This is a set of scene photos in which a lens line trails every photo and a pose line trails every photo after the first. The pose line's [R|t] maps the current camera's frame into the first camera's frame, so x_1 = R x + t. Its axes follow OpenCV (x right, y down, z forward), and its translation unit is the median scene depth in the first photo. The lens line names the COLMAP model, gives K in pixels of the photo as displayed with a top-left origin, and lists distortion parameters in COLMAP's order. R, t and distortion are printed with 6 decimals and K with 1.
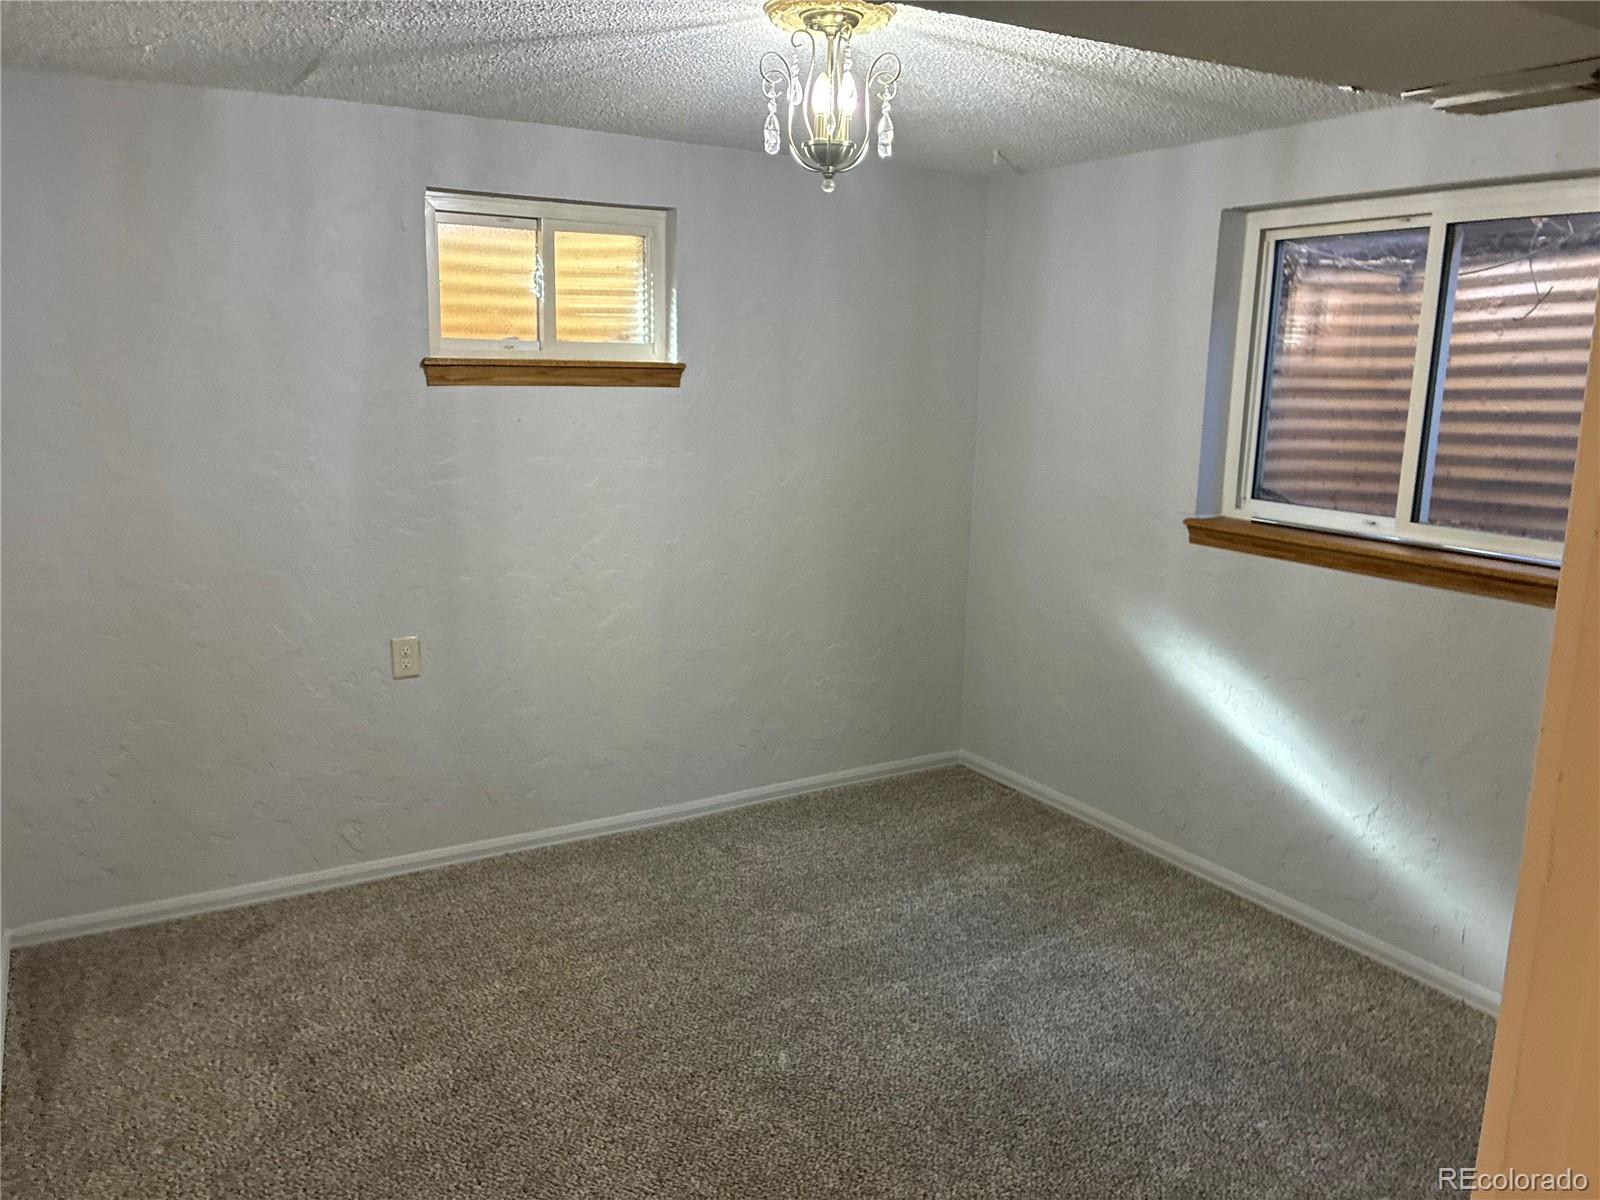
lens RADIAL K [[1220.8, 0, 802.8], [0, 1220.8, 604.6], [0, 0, 1]] dist [0.028231, -0.011912]
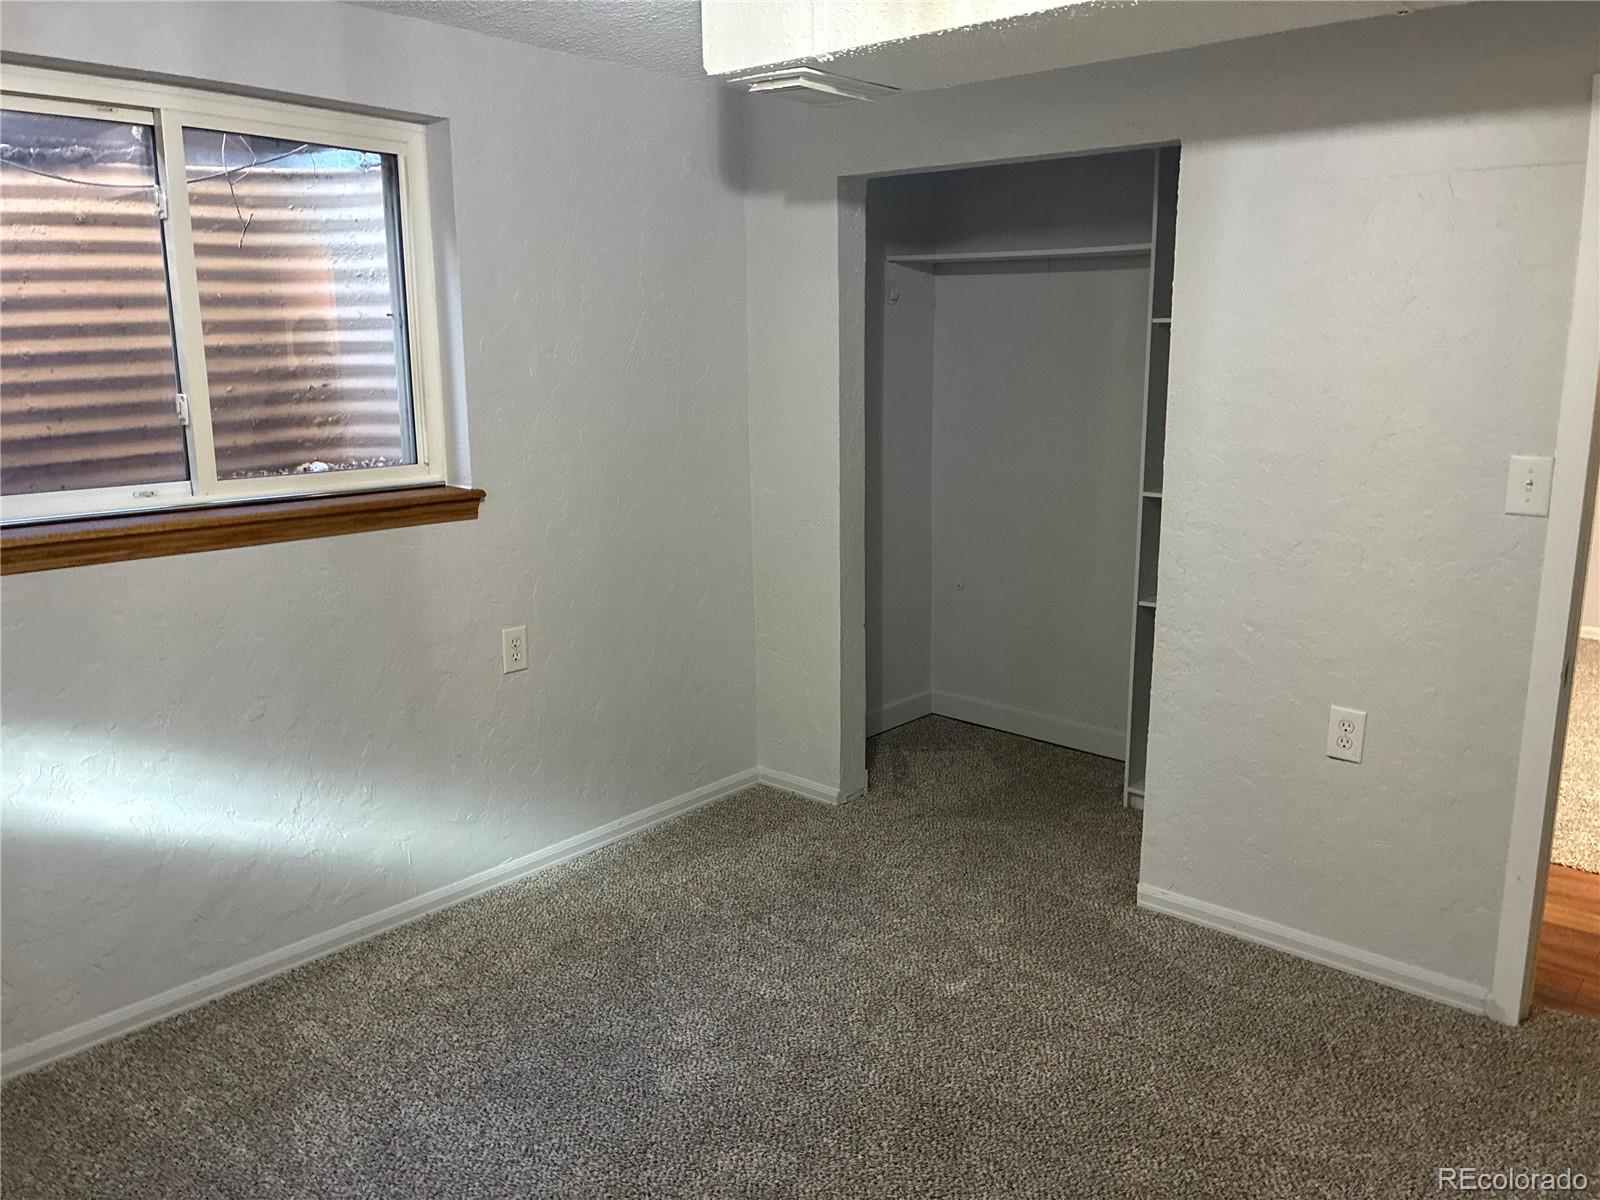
lens RADIAL K [[1220.8, 0, 804.9], [0, 1220.8, 591.7], [0, 0, 1]] dist [0.028231, -0.011912]
pose [[-0.313425, -0.209849, 0.926136, -0.442229], [0.184508, 0.943234, 0.276164, -0.154250], [-0.931516, 0.257437, -0.256914, 0.856267]]
